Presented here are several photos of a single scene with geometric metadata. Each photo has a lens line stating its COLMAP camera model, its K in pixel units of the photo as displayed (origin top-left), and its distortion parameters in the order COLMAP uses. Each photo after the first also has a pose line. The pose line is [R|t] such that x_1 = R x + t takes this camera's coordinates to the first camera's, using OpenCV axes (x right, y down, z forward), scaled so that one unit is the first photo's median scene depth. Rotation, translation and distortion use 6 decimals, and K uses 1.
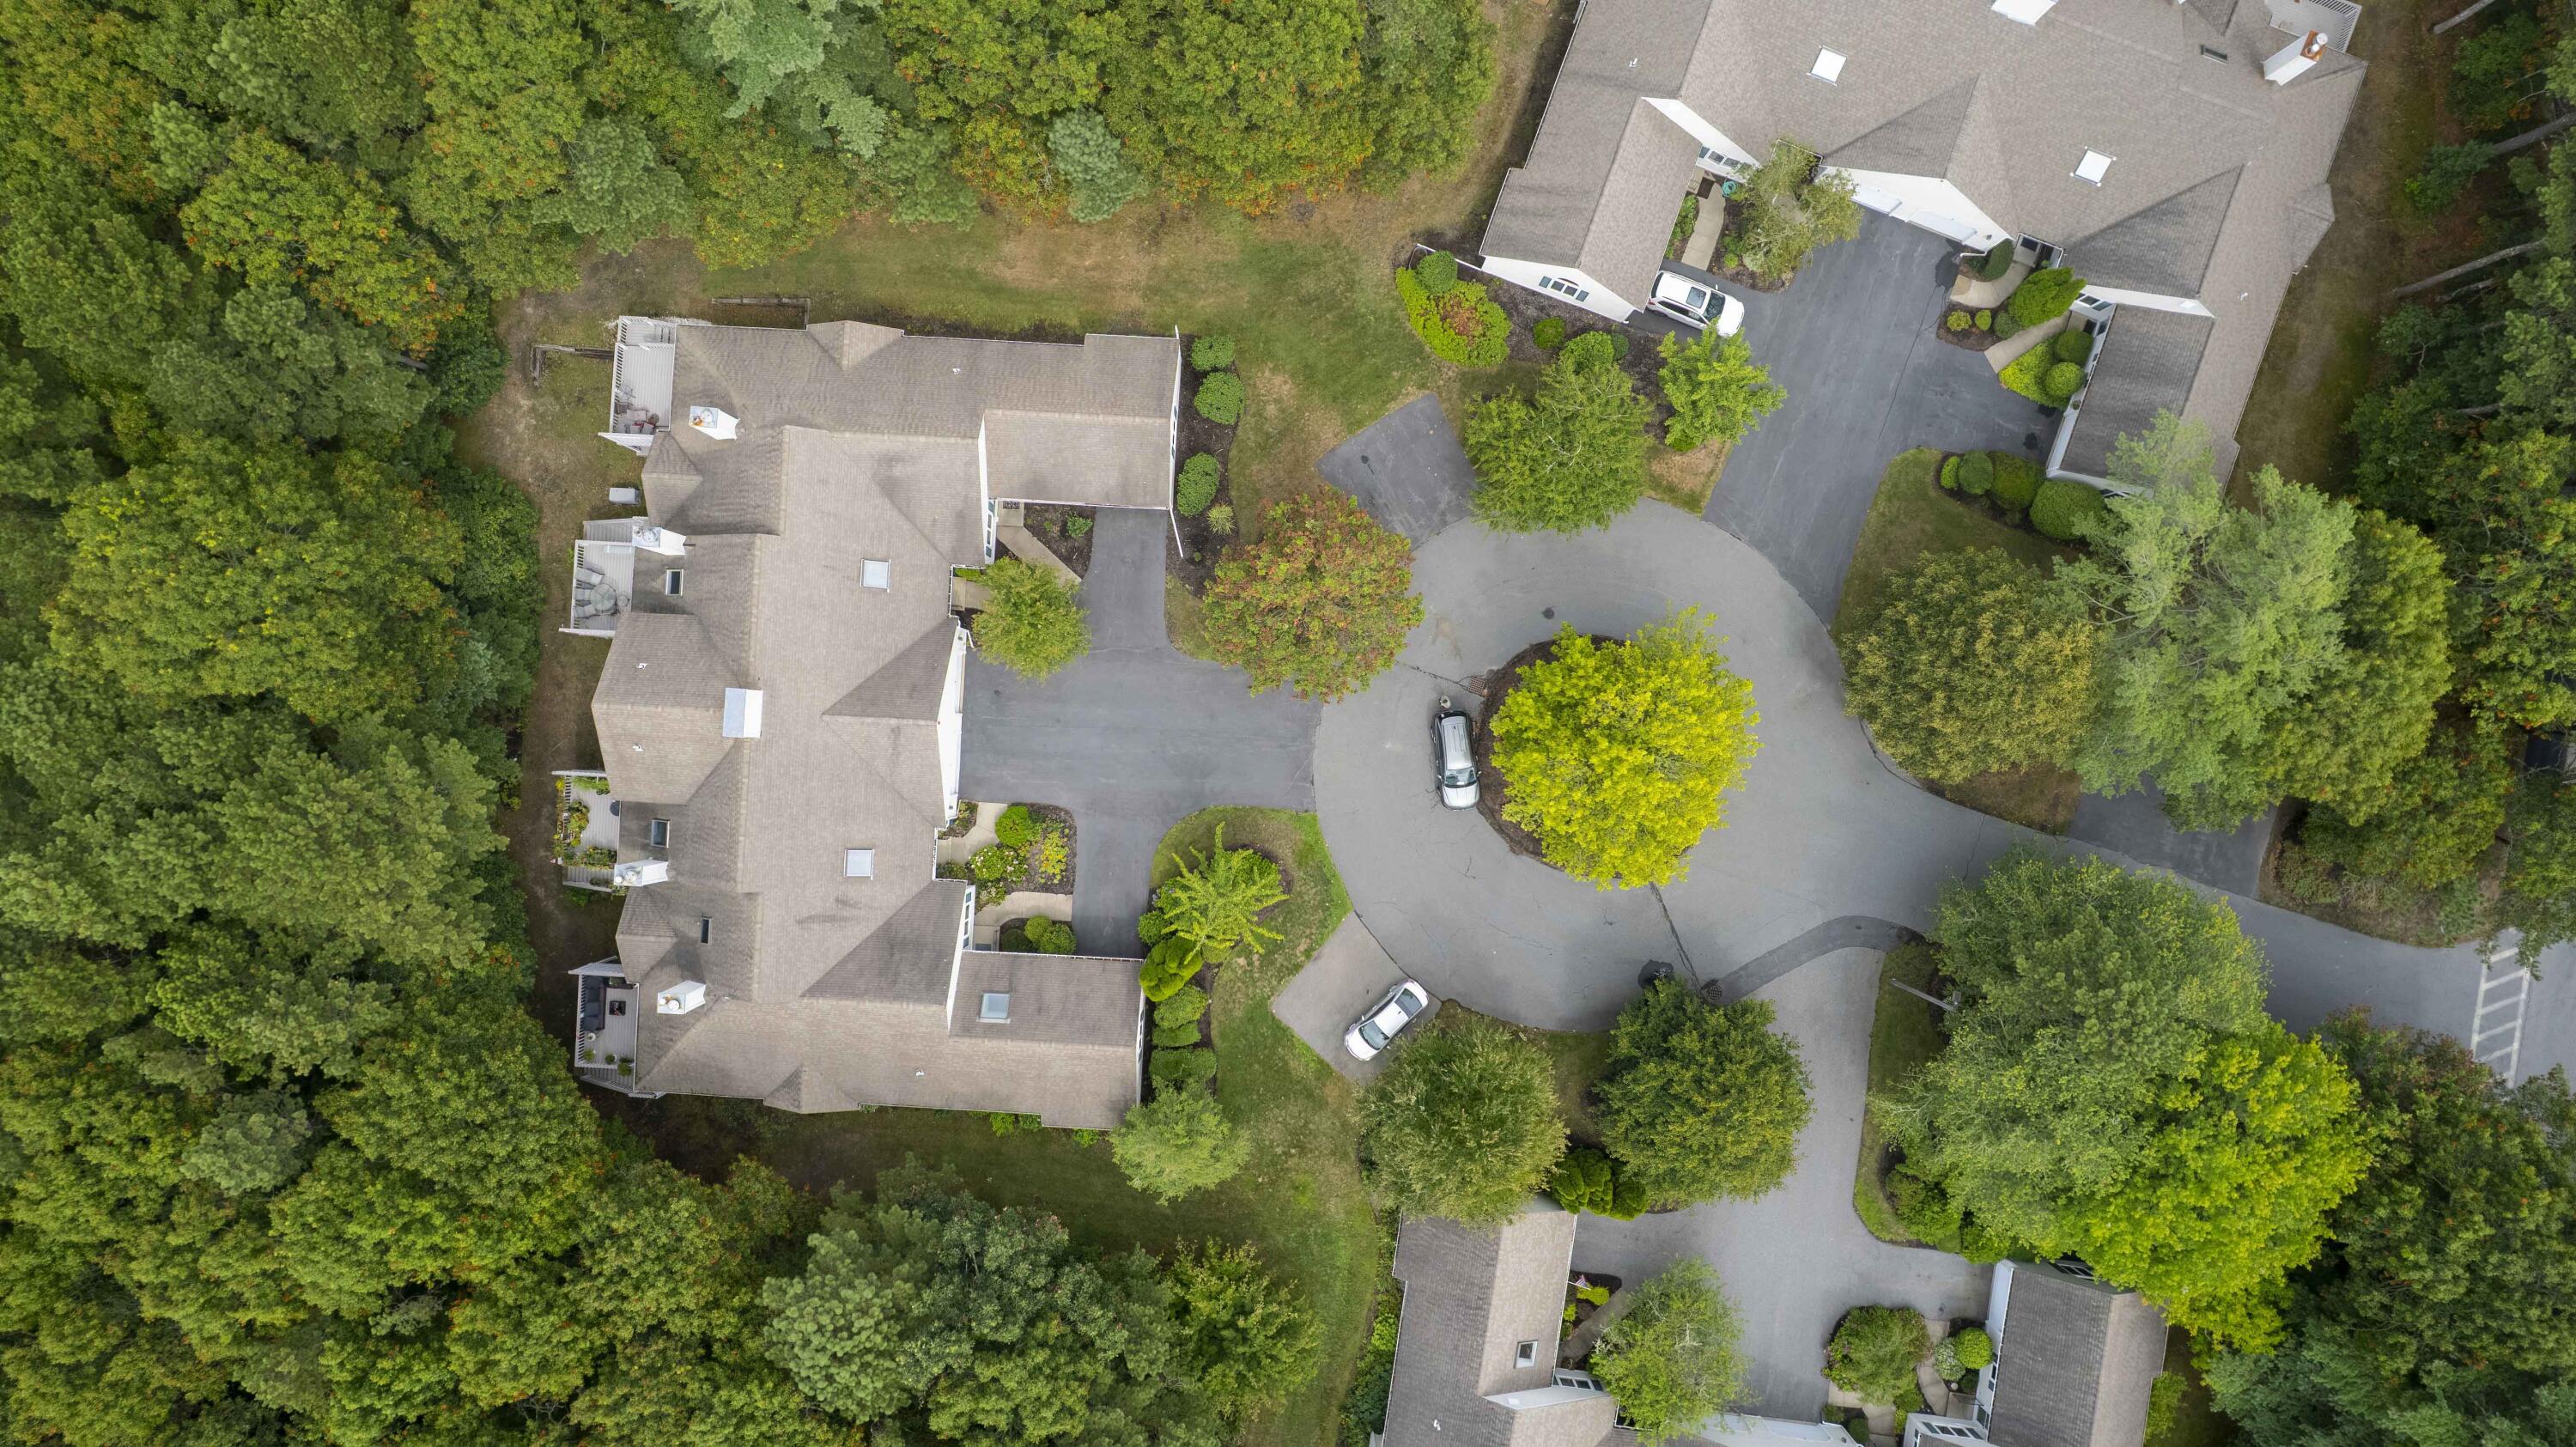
lens RADIAL K [[1683.1, 0, 1285.9], [0, 1683.1, 725.0], [0, 0, 1]] dist [-0.056220, 0.026929]
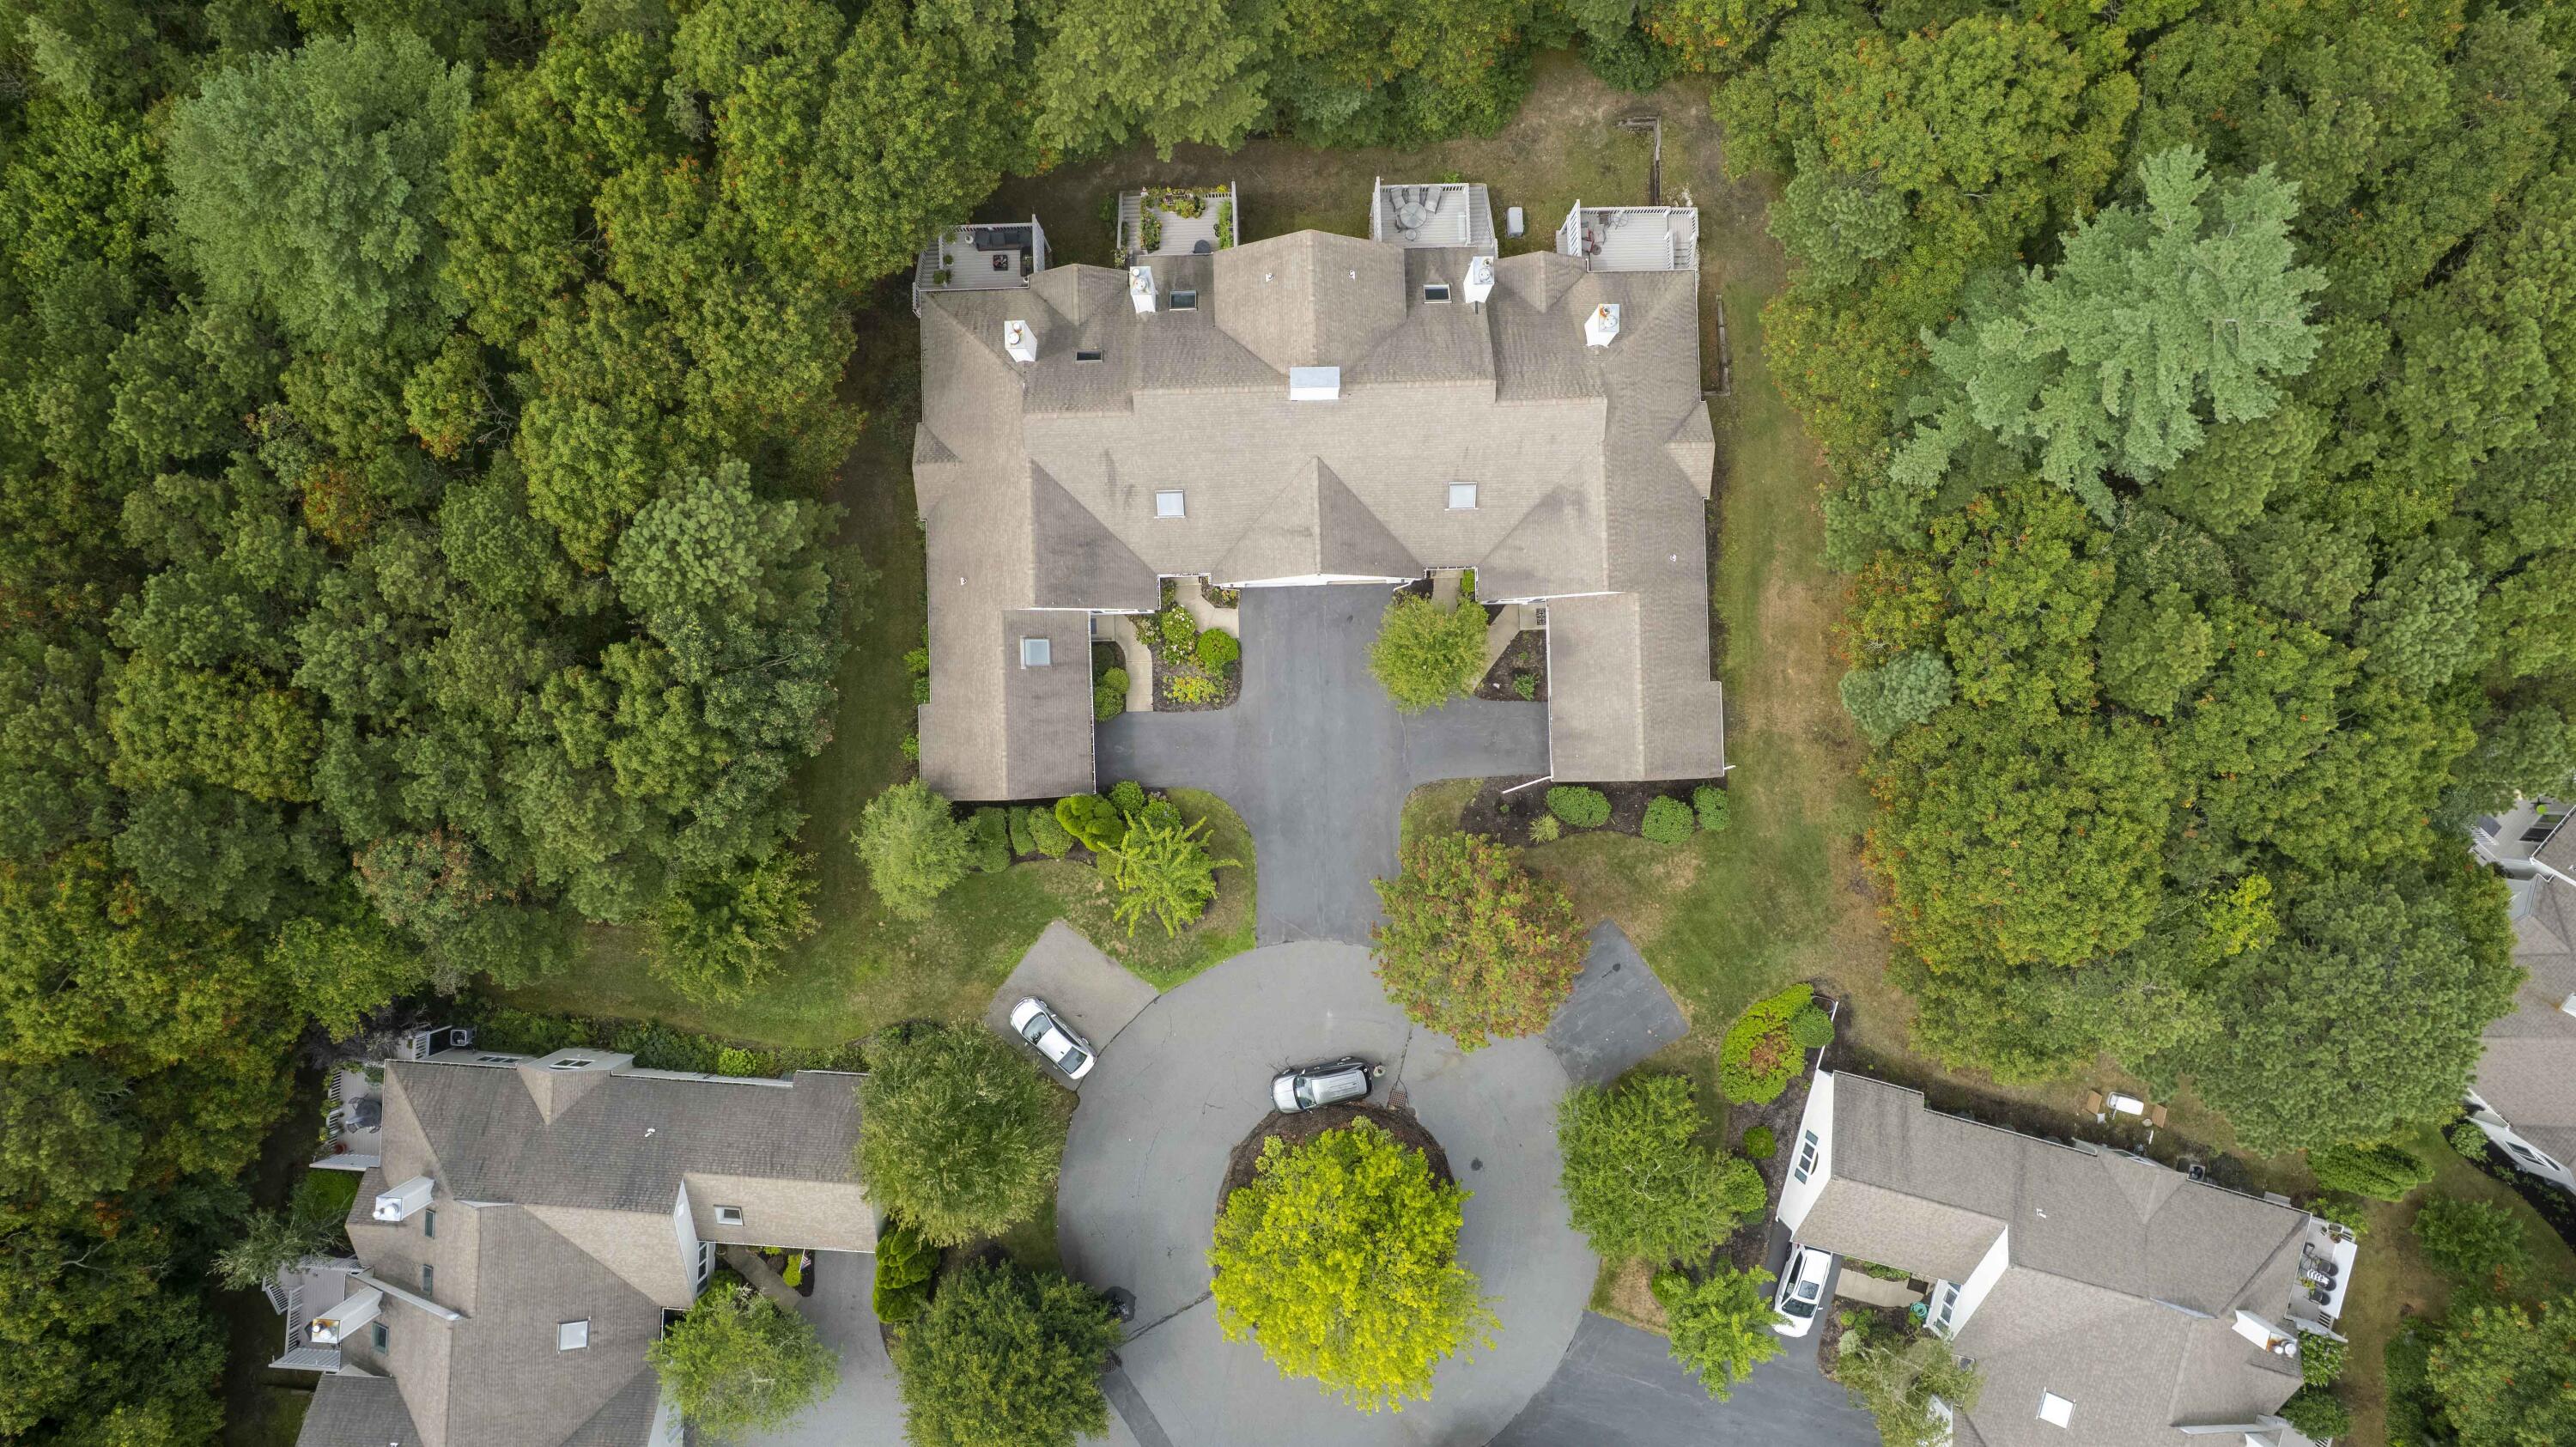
lens RADIAL K [[1682.7, 0, 1292.6], [0, 1682.7, 711.8], [0, 0, 1]] dist [-0.074941, 0.080386]
pose [[0.084339, 0.996310, -0.015941, -0.109857], [-0.996434, 0.084288, -0.003848, 0.024453], [-0.002490, 0.016209, 0.999866, 0.012931]]
